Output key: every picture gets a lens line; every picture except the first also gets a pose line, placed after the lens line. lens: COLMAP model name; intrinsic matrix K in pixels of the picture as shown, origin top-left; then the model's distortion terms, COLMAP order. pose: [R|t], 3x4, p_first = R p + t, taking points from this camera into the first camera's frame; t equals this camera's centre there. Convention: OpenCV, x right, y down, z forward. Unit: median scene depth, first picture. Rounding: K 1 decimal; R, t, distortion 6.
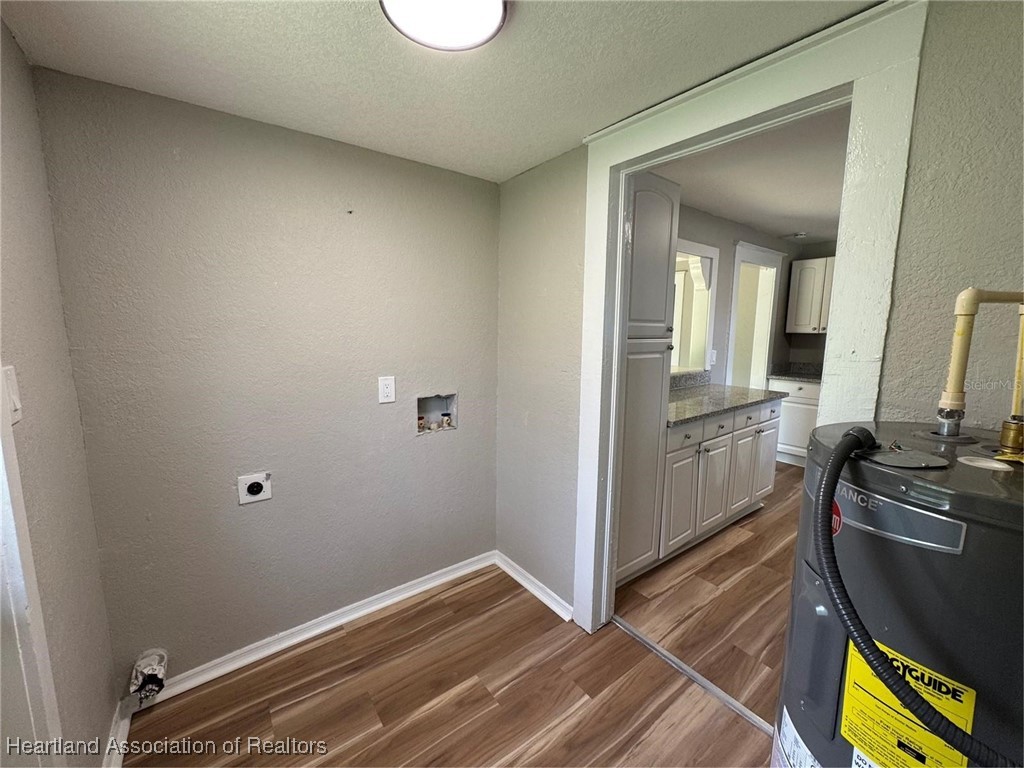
lens RADIAL K [[409.1, 0, 516.0], [0, 409.1, 386.0], [0, 0, 1]] dist [-0.002865, 0.000513]
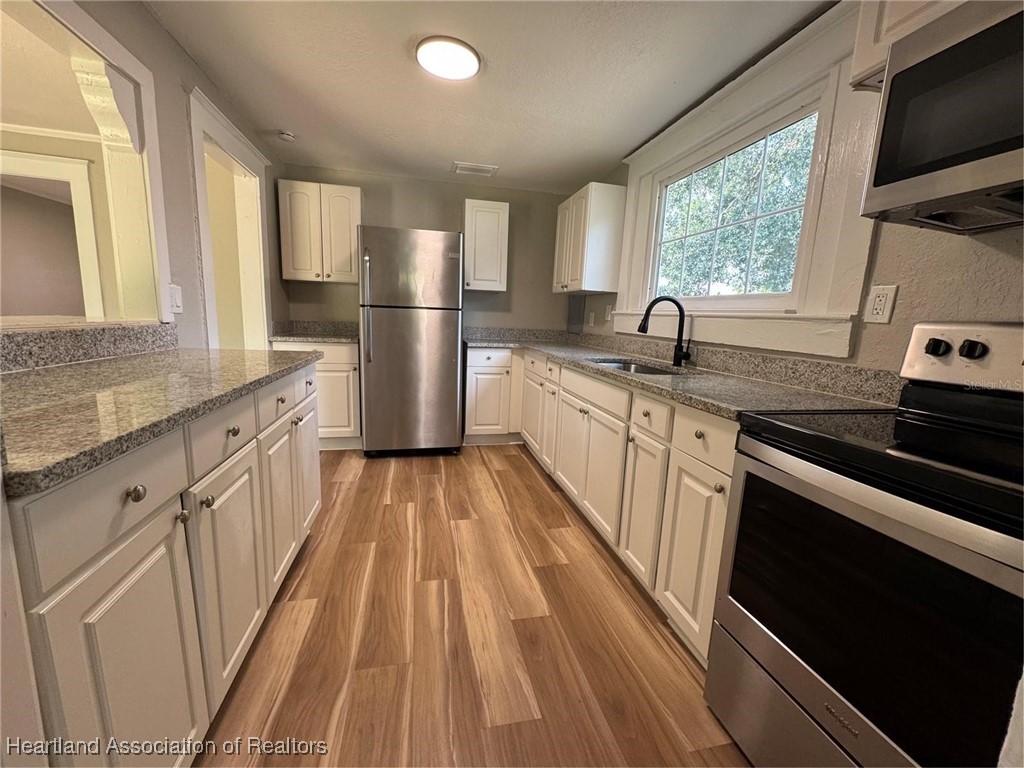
lens RADIAL K [[409.1, 0, 512.7], [0, 409.1, 384.1], [0, 0, 1]] dist [-0.002865, 0.000513]
pose [[0.415589, -0.133910, 0.899641, 0.183214], [0.093245, 0.990164, 0.104309, 0.025071], [-0.904760, 0.040537, 0.423988, 0.409381]]
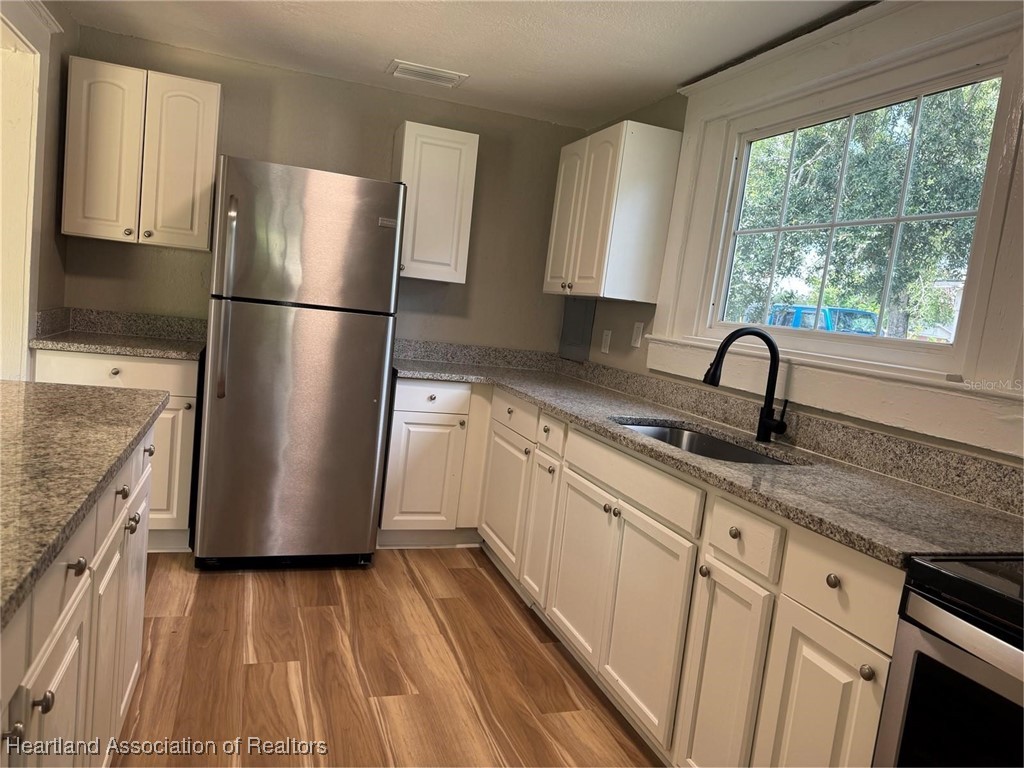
lens RADIAL K [[724.5, 0, 508.8], [0, 724.5, 386.4], [0, 0, 1]] dist [0.021397, -0.023701]
pose [[0.313822, -0.071316, 0.946800, 0.140271], [0.029635, 0.997425, 0.065306, -0.018271], [-0.949019, 0.007564, 0.315127, 0.460010]]
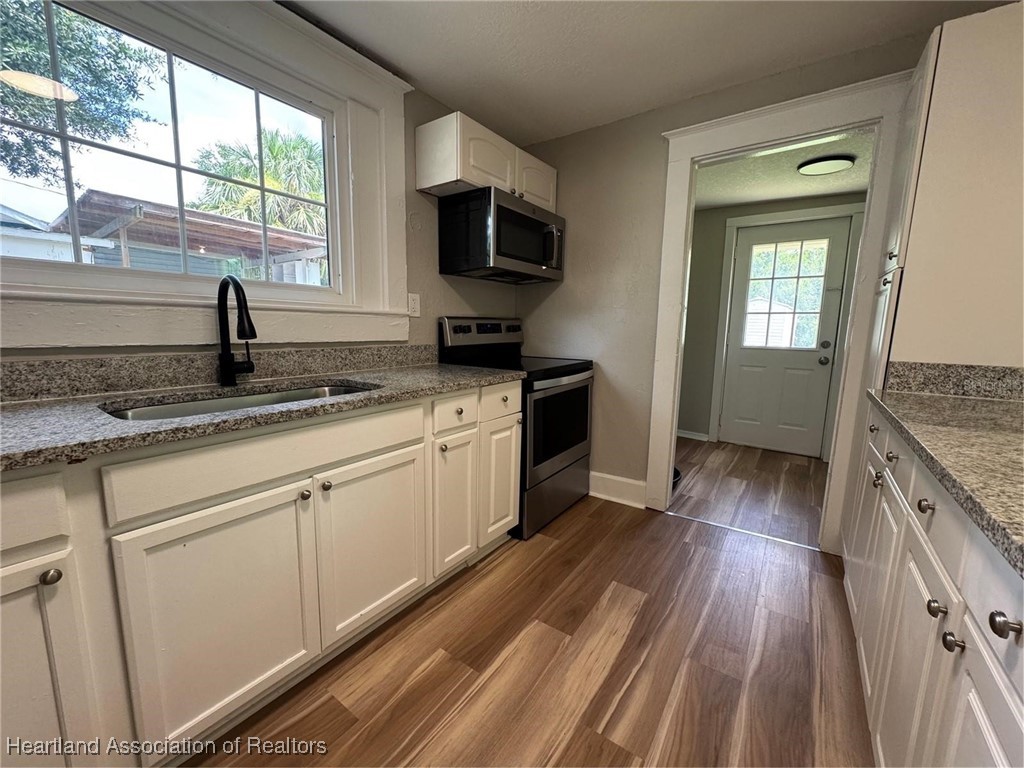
lens RADIAL K [[409.1, 0, 512.3], [0, 409.1, 385.5], [0, 0, 1]] dist [-0.002865, 0.000513]
pose [[-0.955936, 0.023388, -0.292641, 0.736200], [-0.065057, 0.955161, 0.288851, -0.051474], [0.286275, 0.295162, -0.911551, 0.915317]]
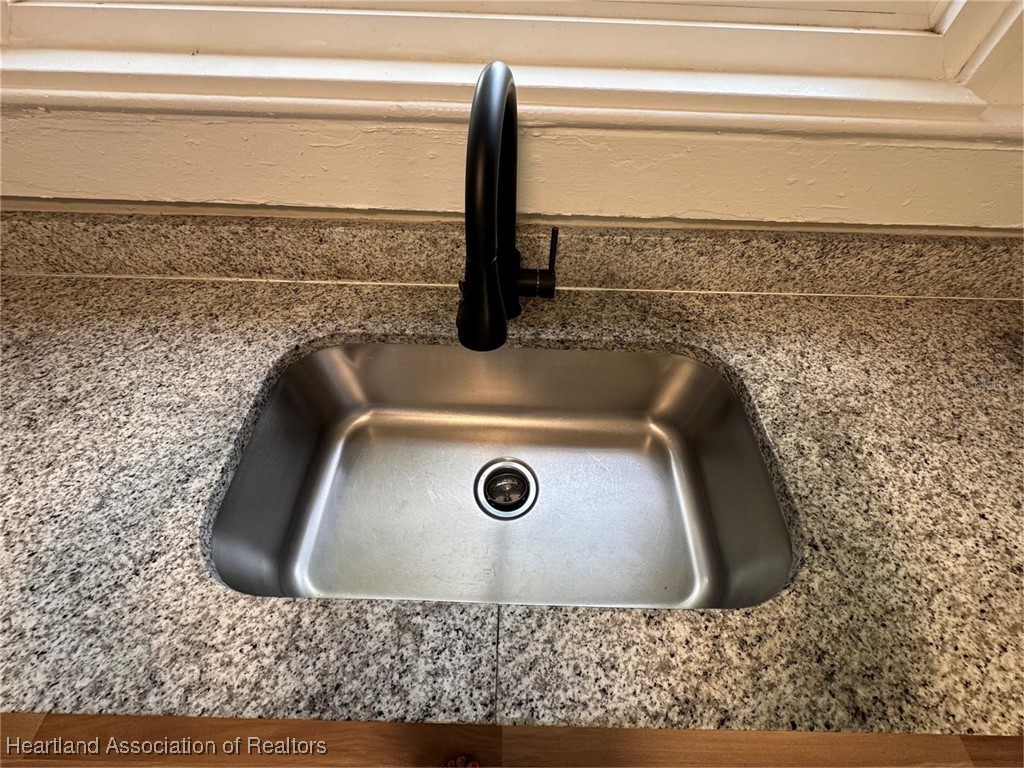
lens RADIAL K [[409.1, 0, 510.6], [0, 409.1, 381.3], [0, 0, 1]] dist [-0.002865, 0.000513]
pose [[-0.783149, -0.508938, 0.357296, 0.797892], [0.075117, 0.492949, 0.866809, -0.072153], [-0.617281, 0.705679, -0.347823, 0.544630]]
